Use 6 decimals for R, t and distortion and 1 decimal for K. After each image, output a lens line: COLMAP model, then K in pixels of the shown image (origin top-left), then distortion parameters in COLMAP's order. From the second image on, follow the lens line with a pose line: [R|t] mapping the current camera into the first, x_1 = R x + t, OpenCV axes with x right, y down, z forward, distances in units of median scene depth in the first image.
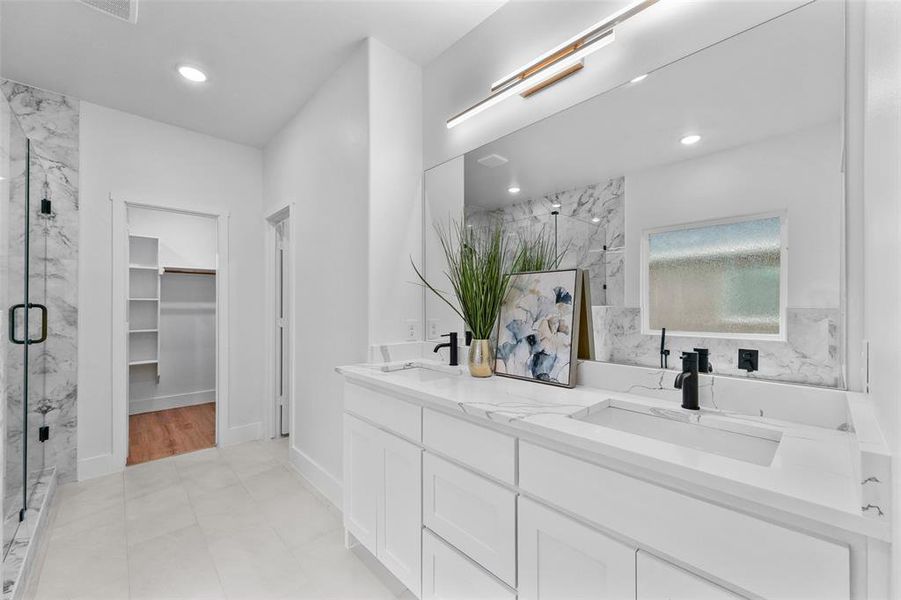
lens RADIAL K [[358.1, 0, 451.3], [0, 358.1, 302.1], [0, 0, 1]] dist [0.010778, -0.000981]
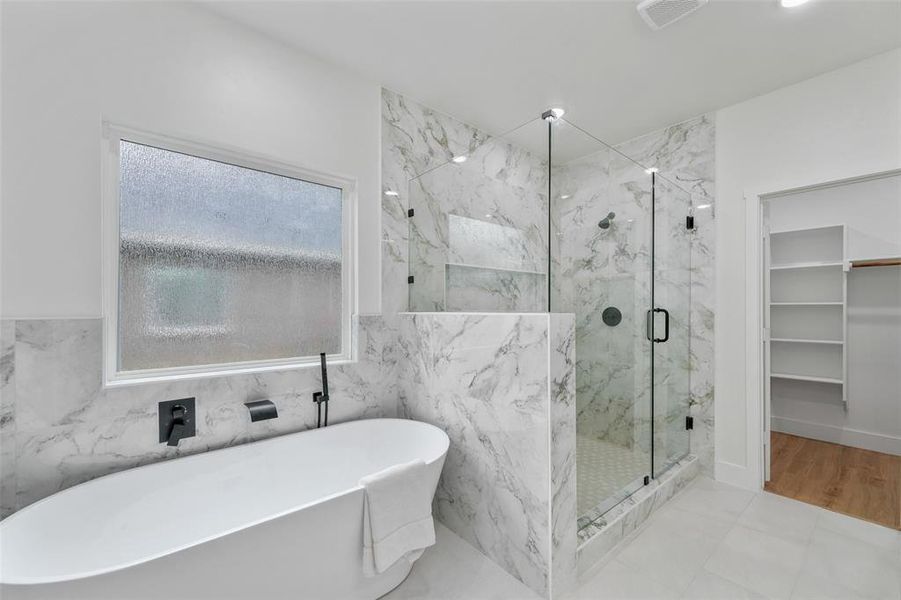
lens RADIAL K [[358.1, 0, 442.3], [0, 358.1, 310.9], [0, 0, 1]] dist [0.010778, -0.000981]
pose [[-0.070588, 0.004350, -0.997496, 0.055512], [0.003731, 0.999985, 0.004097, 0.004003], [0.997499, -0.003432, -0.070603, 0.295904]]
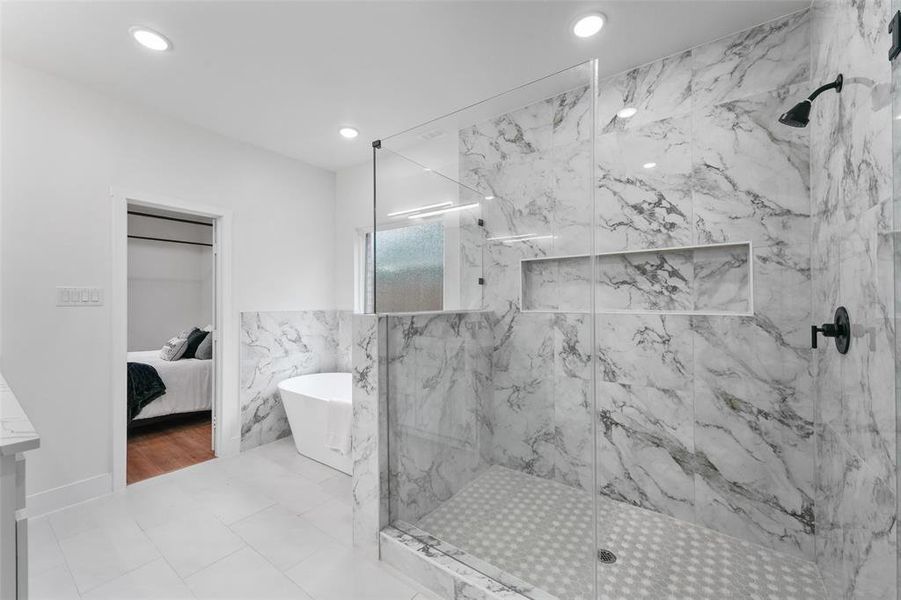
lens RADIAL K [[358.1, 0, 451.8], [0, 358.1, 302.5], [0, 0, 1]] dist [0.010778, -0.000981]
pose [[-0.981033, 0.003801, -0.193805, -0.579078], [0.004068, 0.999991, -0.000979, -0.010545], [0.193799, -0.001749, -0.981040, 1.168303]]
